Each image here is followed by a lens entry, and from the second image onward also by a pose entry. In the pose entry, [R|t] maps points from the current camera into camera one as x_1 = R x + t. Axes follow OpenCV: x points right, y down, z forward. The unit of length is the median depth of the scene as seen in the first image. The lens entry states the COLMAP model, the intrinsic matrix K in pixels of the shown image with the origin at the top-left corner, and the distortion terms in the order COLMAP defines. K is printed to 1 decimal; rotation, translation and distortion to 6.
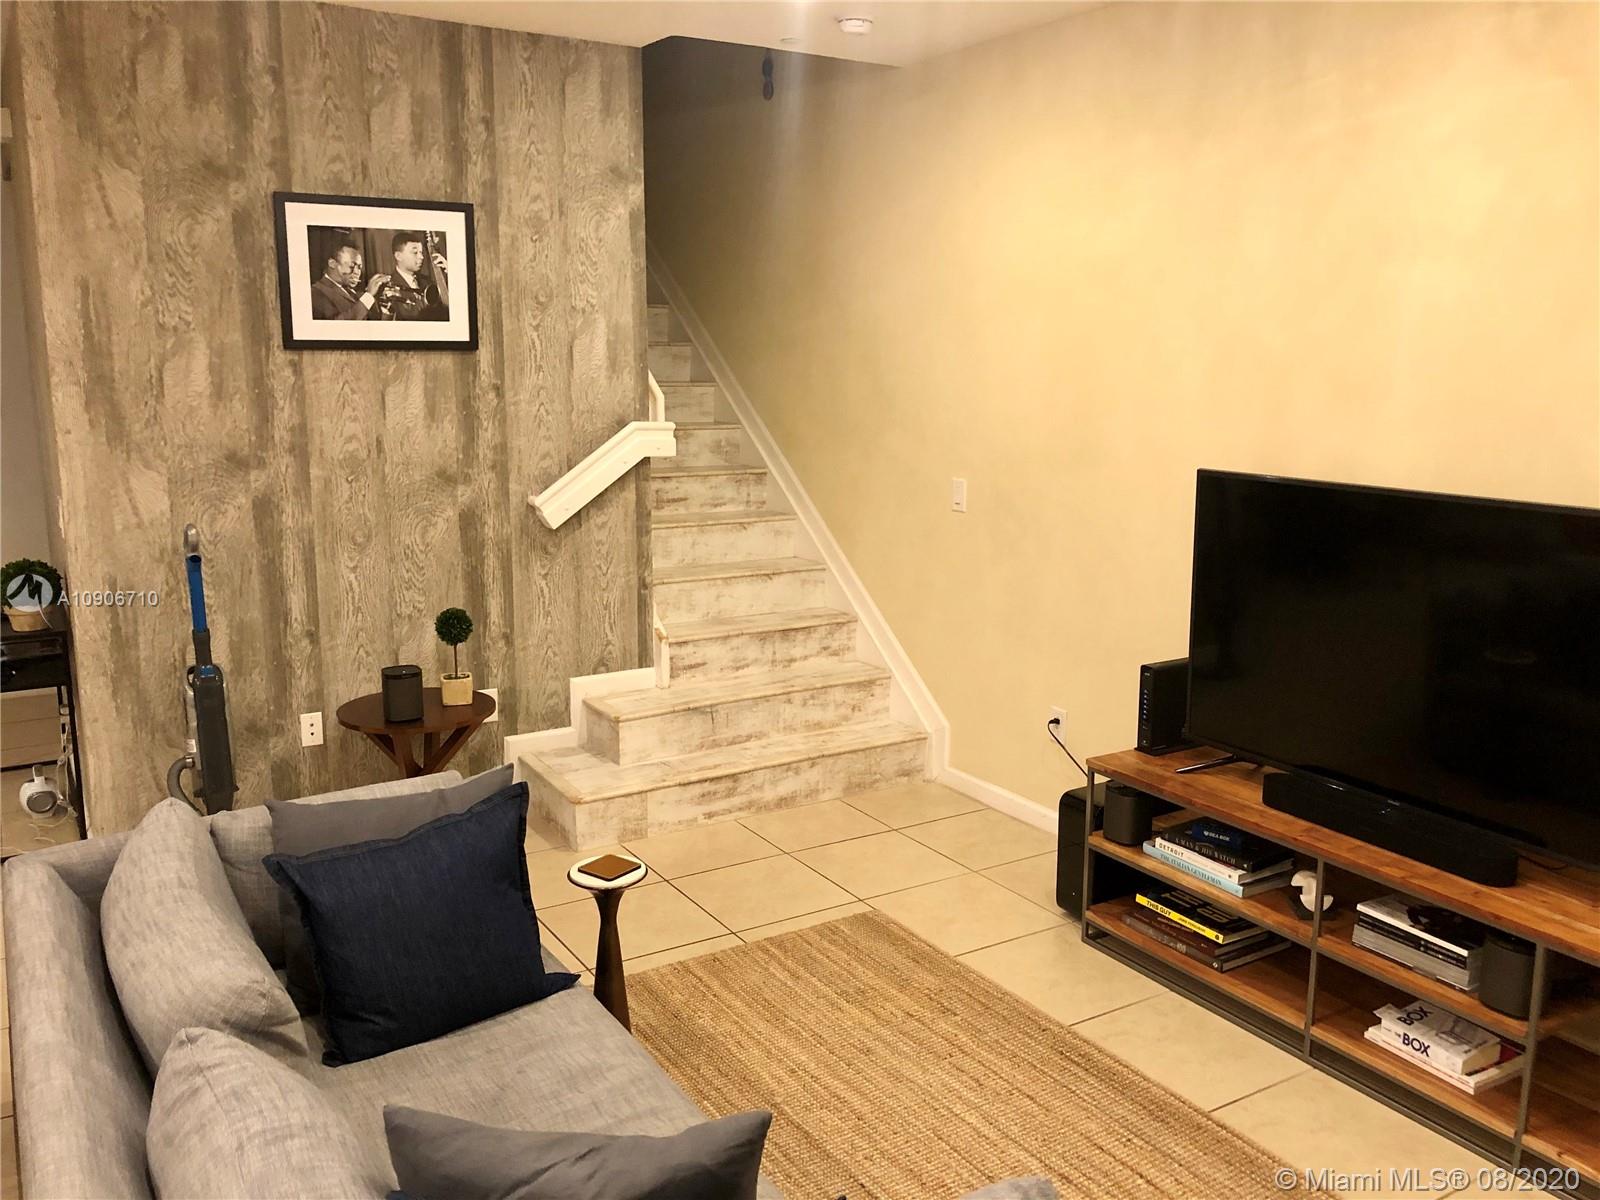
lens RADIAL K [[1313.8, 0, 798.7], [0, 1313.8, 601.3], [0, 0, 1]] dist [0.047190, -0.057914]
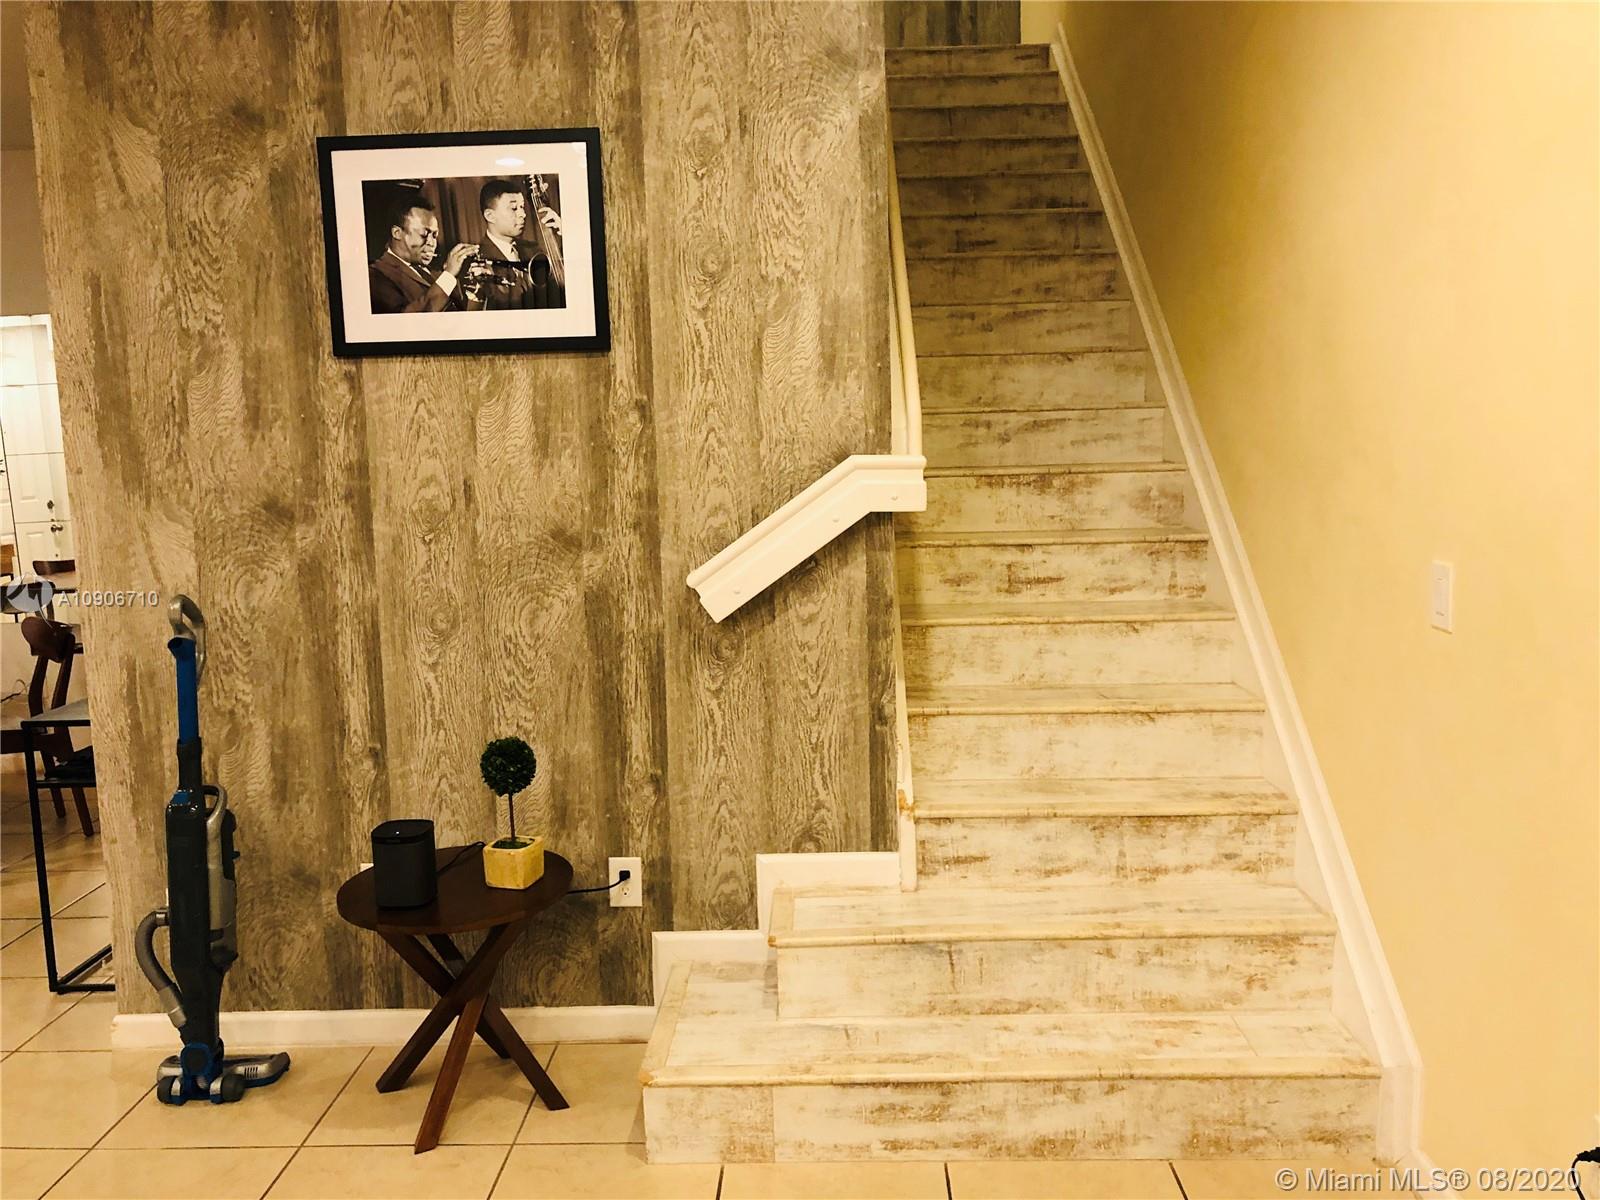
lens RADIAL K [[1313.8, 0, 800.5], [0, 1313.8, 590.3], [0, 0, 1]] dist [0.047190, -0.057914]
pose [[0.837314, 0.044839, -0.544881, 0.201778], [-0.072057, 0.996988, -0.028686, -0.057028], [0.541953, 0.063282, 0.838023, 0.499702]]
